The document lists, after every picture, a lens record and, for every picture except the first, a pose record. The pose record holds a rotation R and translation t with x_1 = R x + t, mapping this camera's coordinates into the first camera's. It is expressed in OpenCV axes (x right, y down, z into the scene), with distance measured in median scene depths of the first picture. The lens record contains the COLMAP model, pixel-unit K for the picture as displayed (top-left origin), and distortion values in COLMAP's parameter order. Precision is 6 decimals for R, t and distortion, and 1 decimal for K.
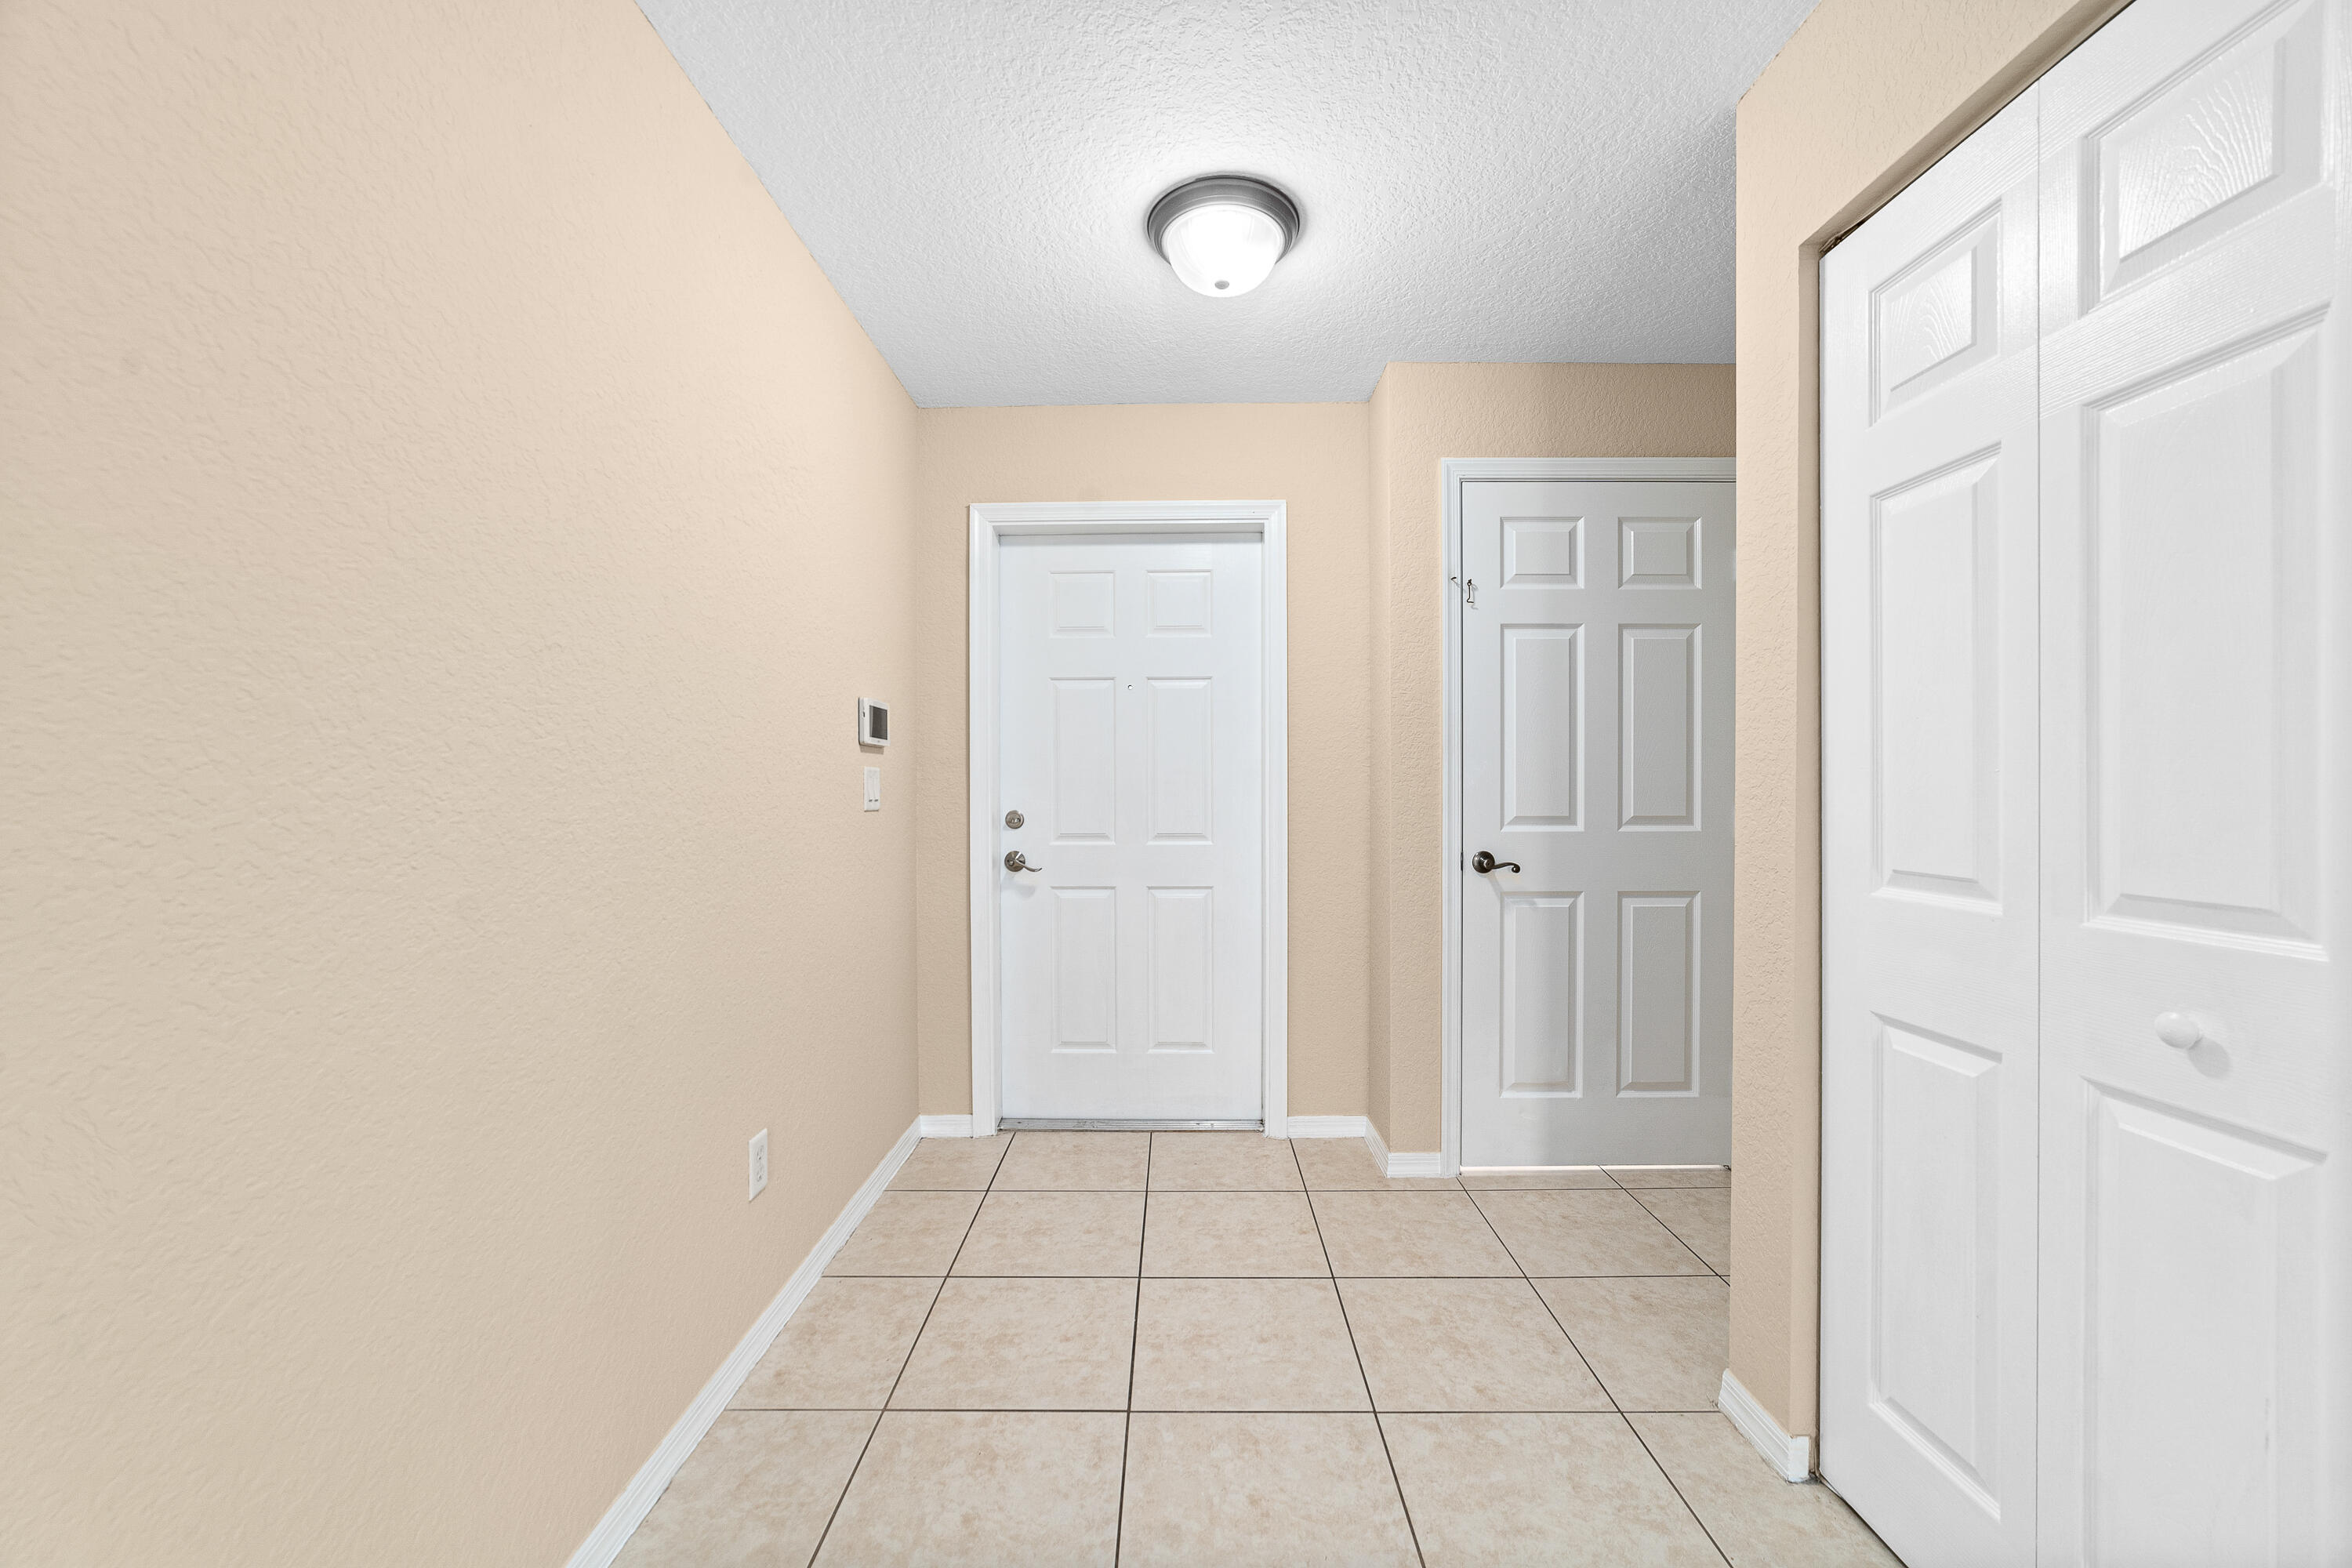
lens RADIAL K [[900.2, 0, 1172.5], [0, 900.2, 804.7], [0, 0, 1]] dist [-0.022142, 0.007189]
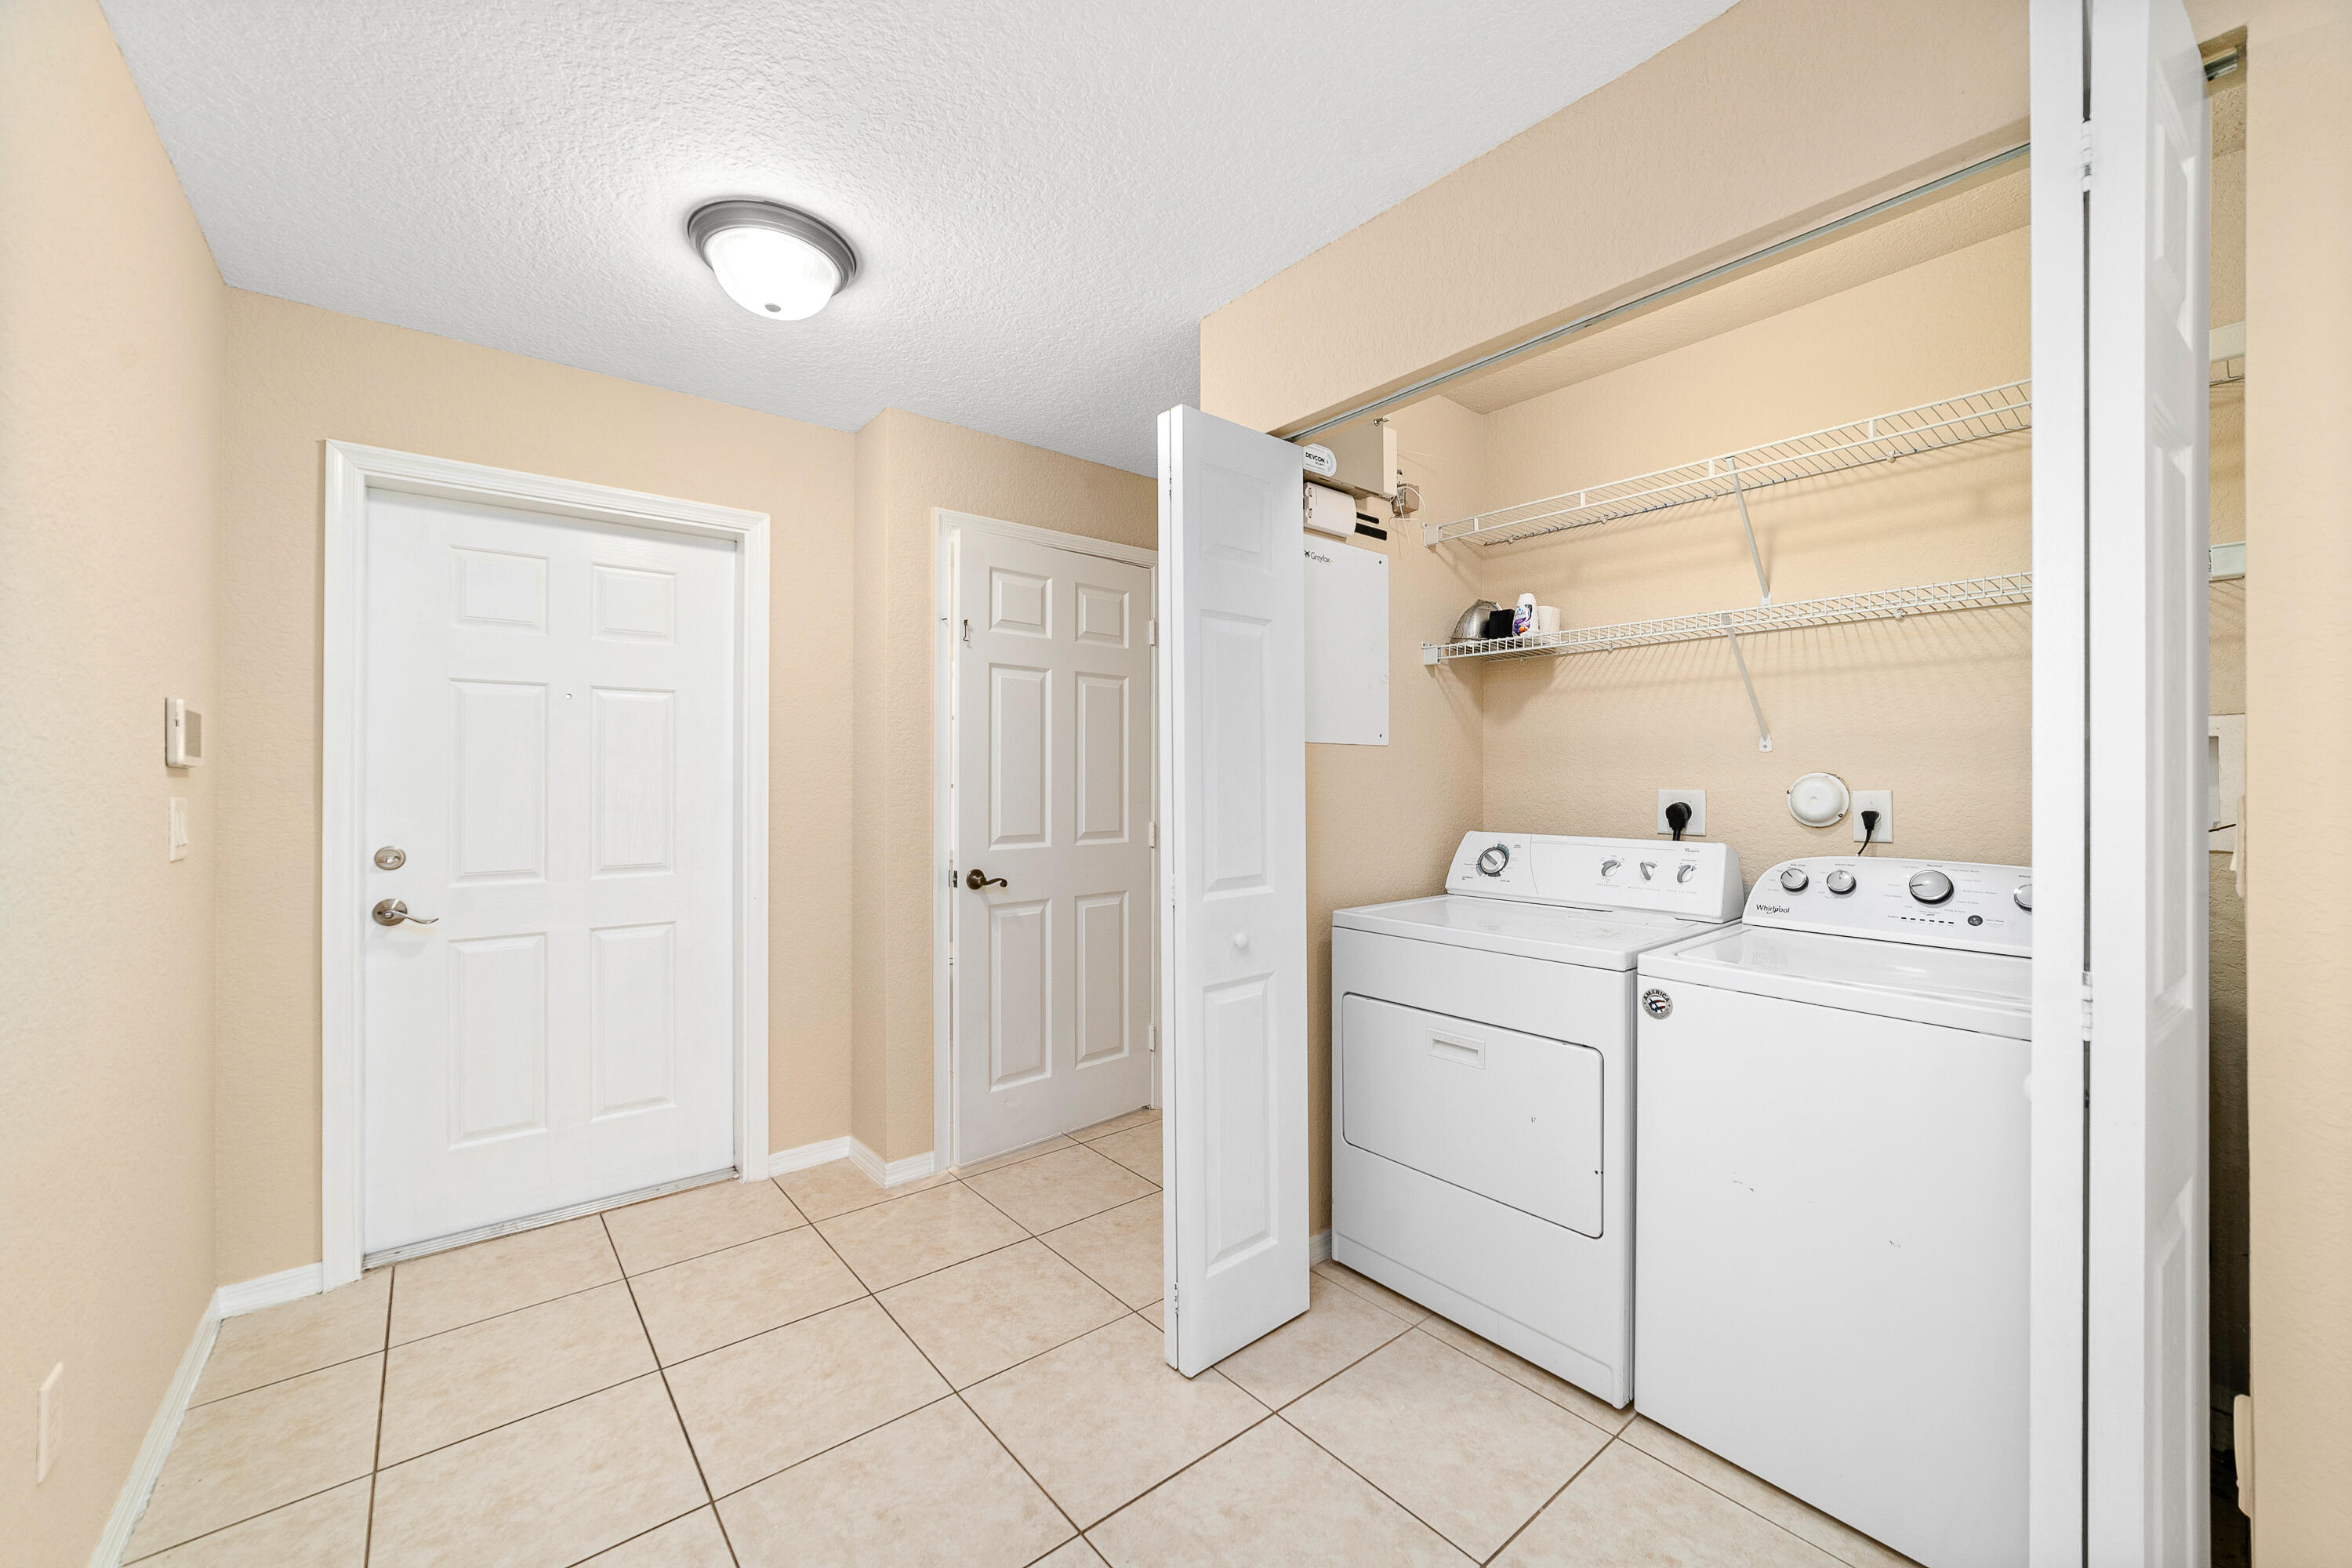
lens RADIAL K [[900.2, 0, 1181.9], [0, 900.2, 797.7], [0, 0, 1]] dist [-0.022142, 0.007189]
pose [[0.769468, -0.006460, 0.638653, -0.166337], [0.013280, 0.999894, -0.005886, -0.025881], [-0.638548, 0.013010, 0.769472, -0.019958]]
